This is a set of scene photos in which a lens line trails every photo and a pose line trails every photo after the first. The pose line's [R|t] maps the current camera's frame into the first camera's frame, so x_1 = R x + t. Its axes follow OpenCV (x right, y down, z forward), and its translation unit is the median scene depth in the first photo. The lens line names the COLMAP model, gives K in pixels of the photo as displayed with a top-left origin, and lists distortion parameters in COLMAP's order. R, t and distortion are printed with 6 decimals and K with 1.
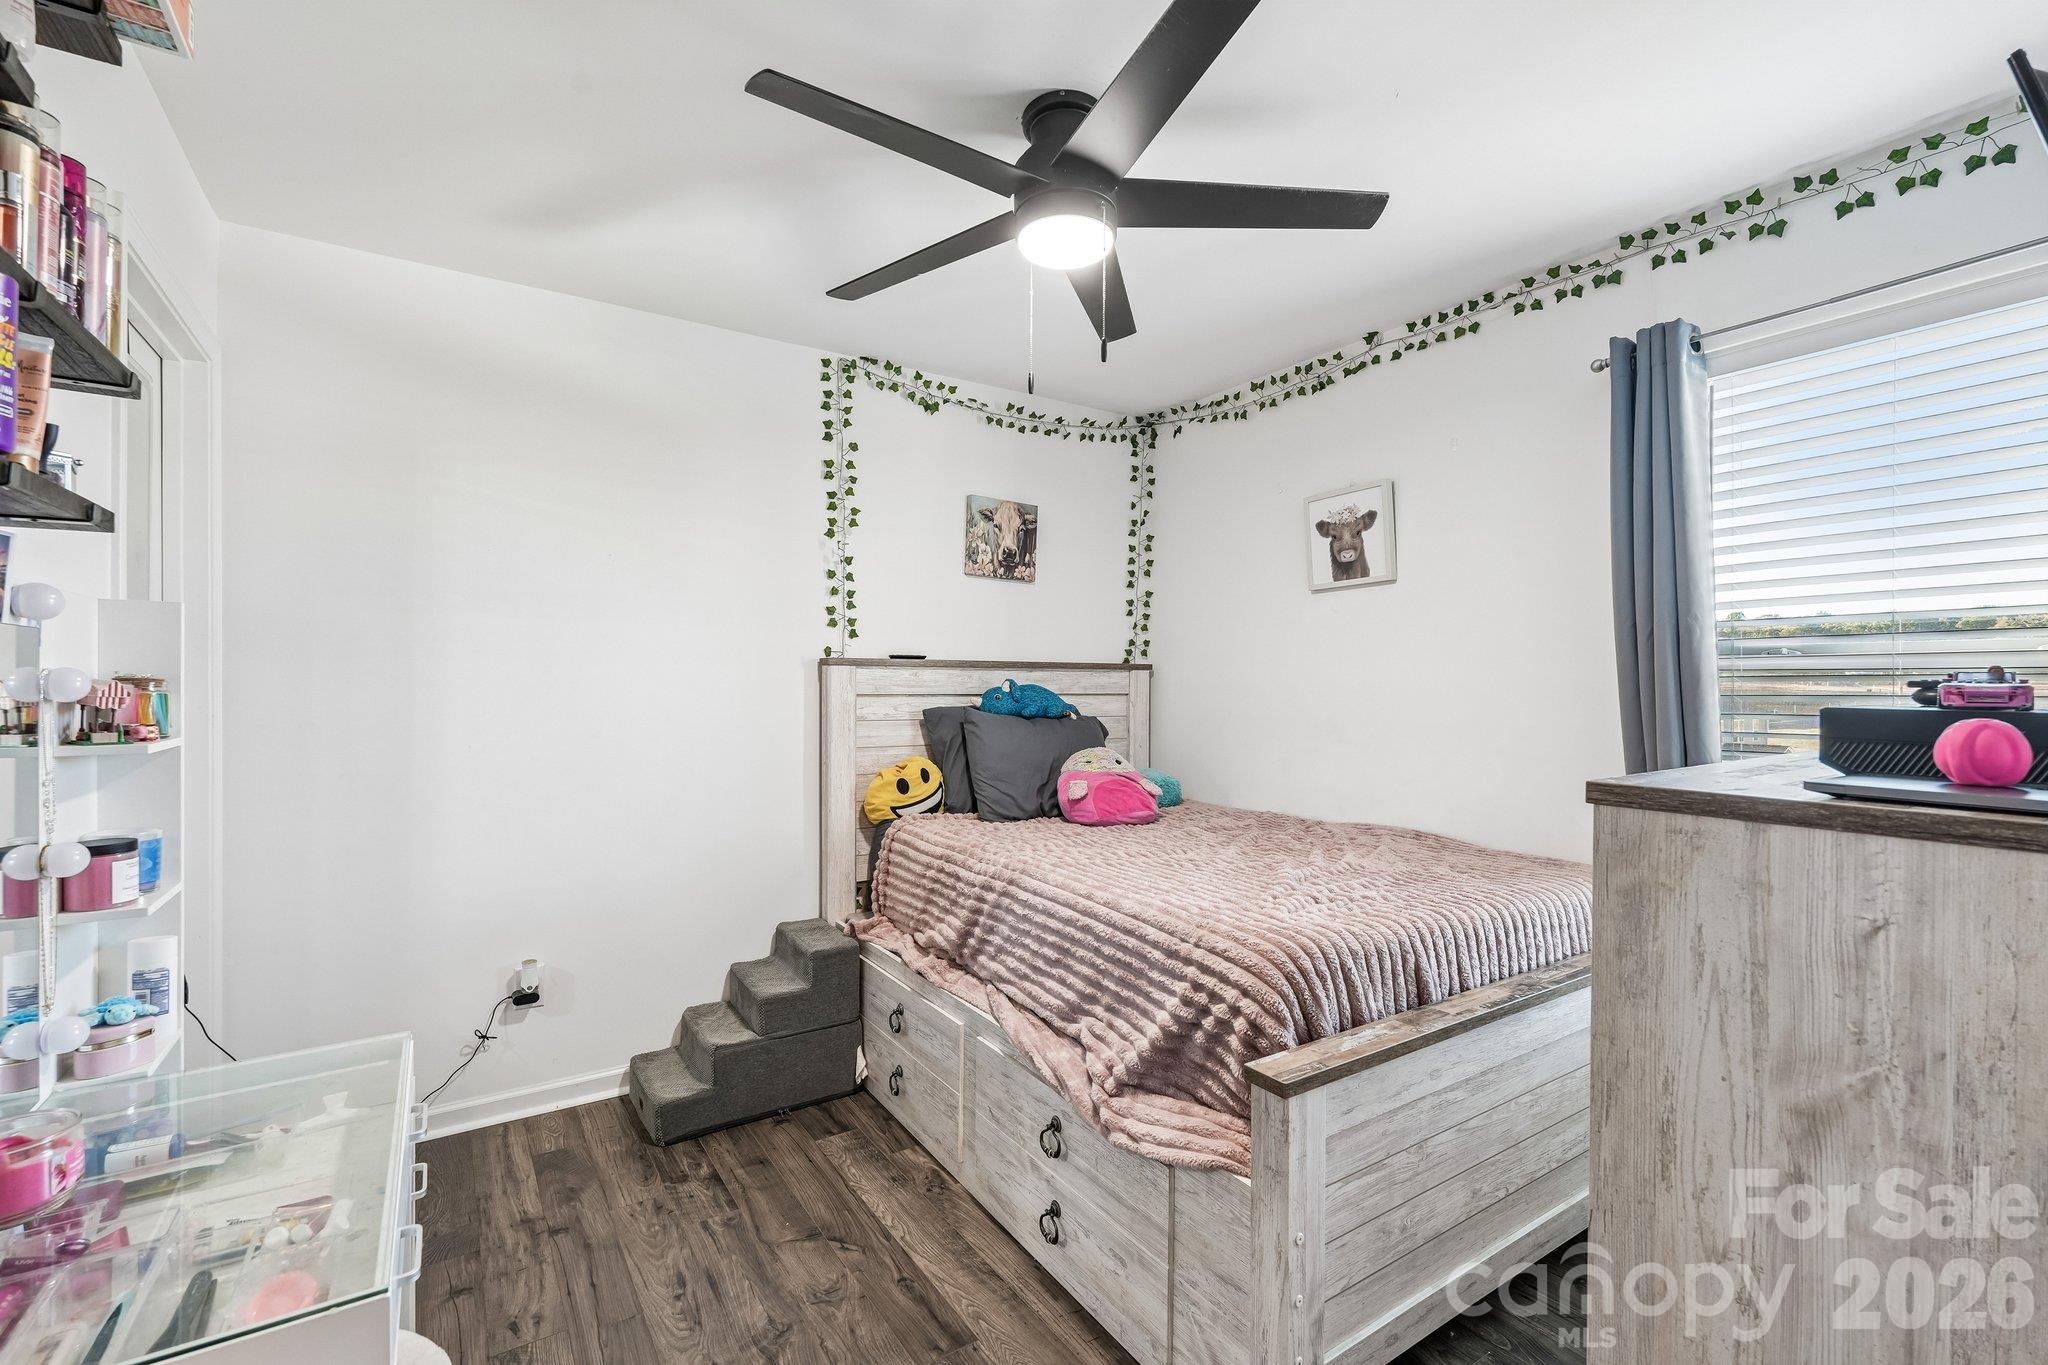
lens RADIAL K [[896.4, 0, 1025.0], [0, 896.4, 685.4], [0, 0, 1]] dist [0.001003, -0.000323]
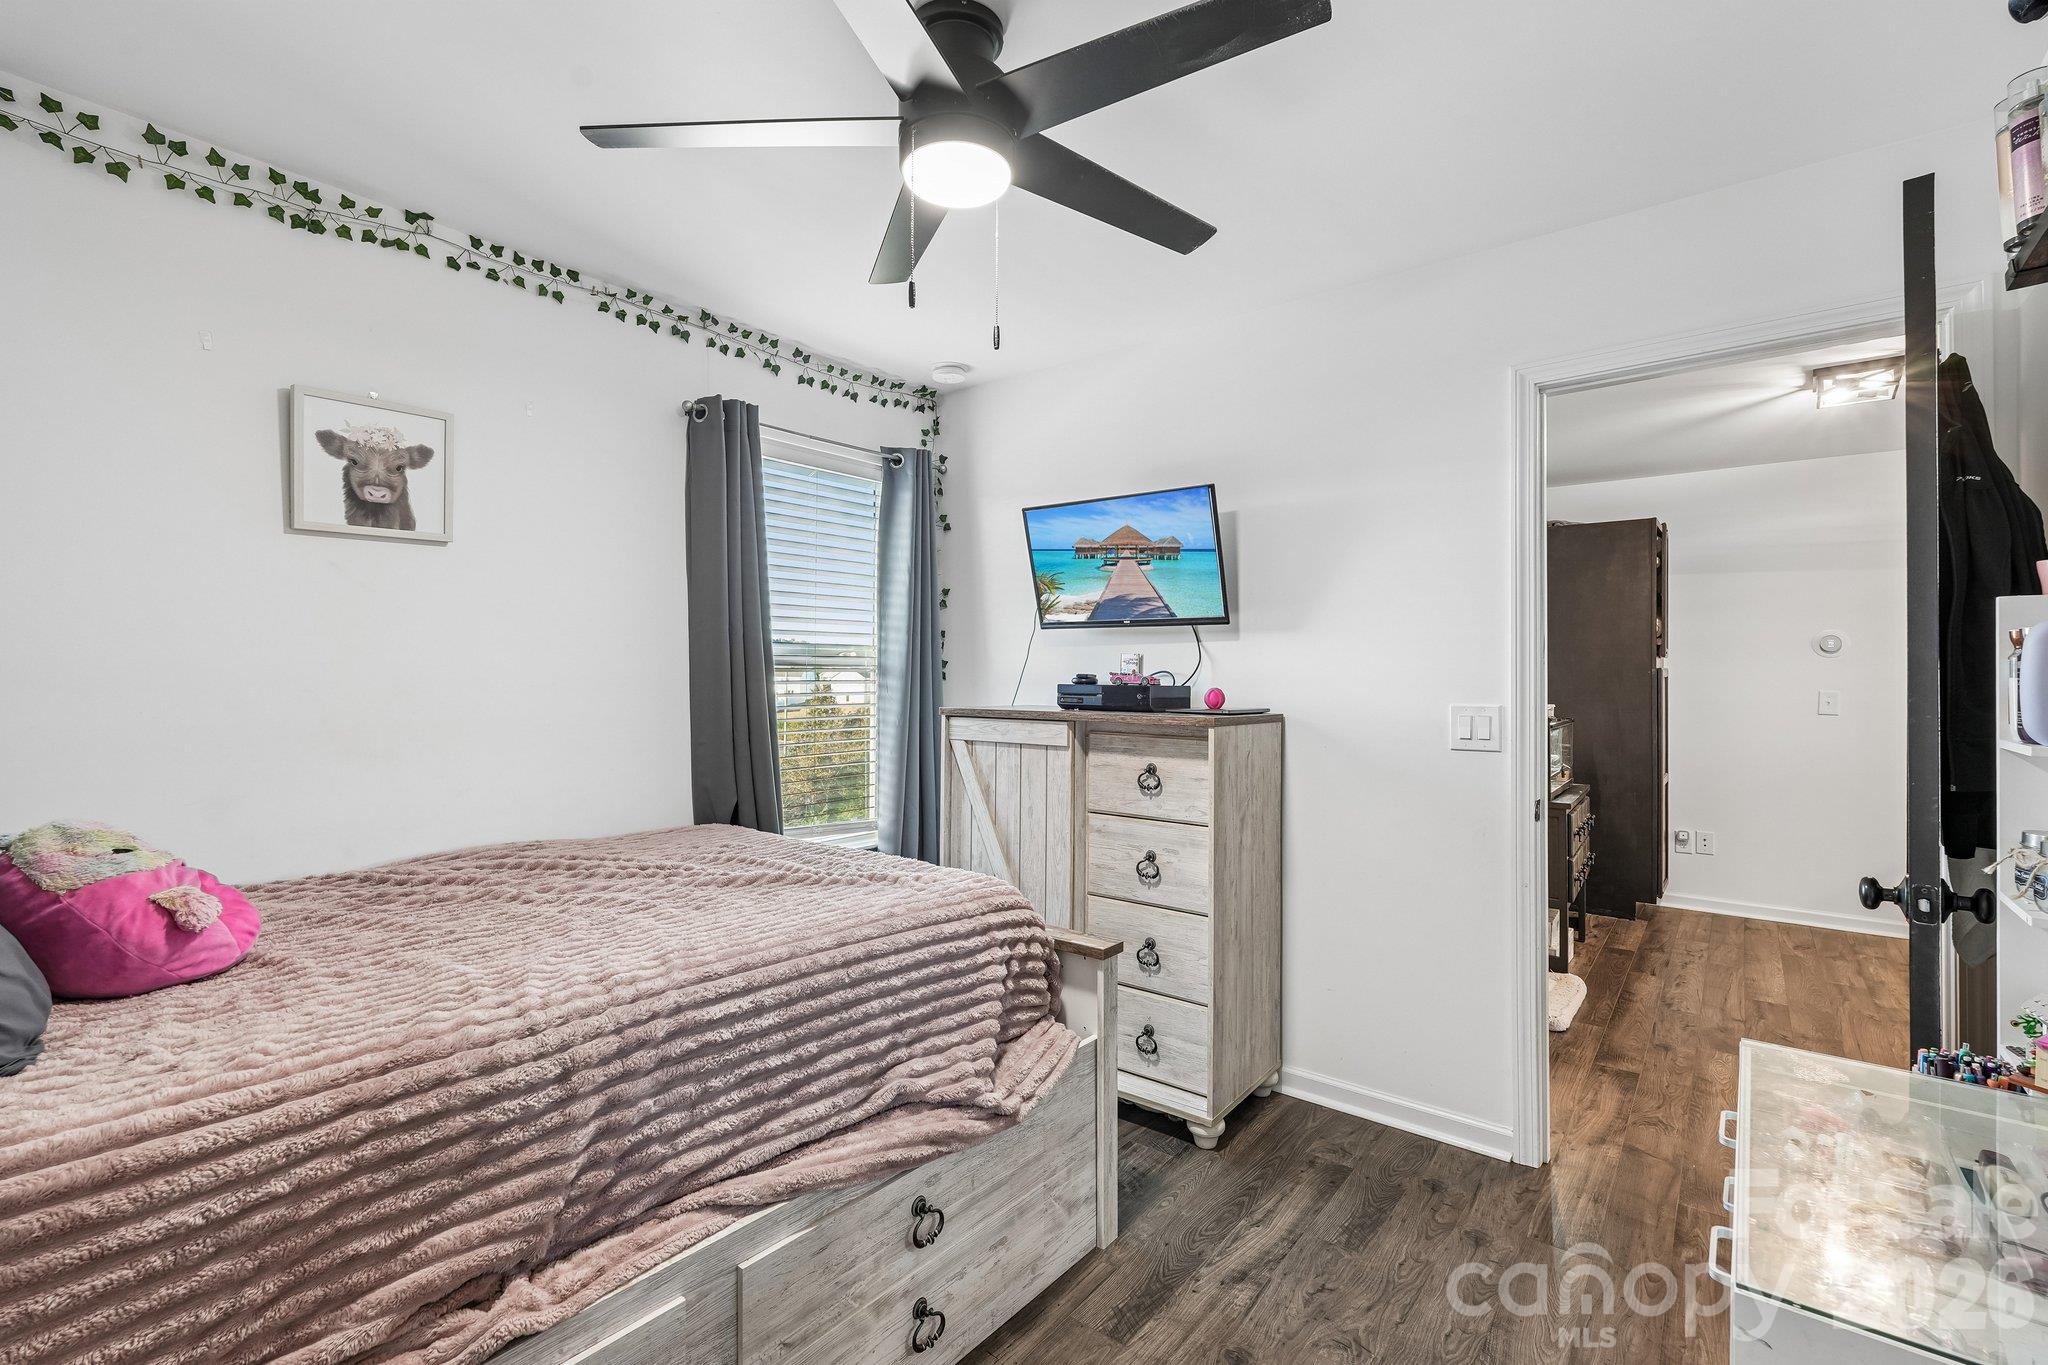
lens RADIAL K [[896.4, 0, 1024.7], [0, 896.4, 672.9], [0, 0, 1]] dist [0.001003, -0.000323]
pose [[-0.308243, -0.003714, 0.951300, -0.508242], [-0.006700, 0.999976, 0.001733, -0.005542], [-0.951284, -0.005840, -0.308260, 0.753917]]
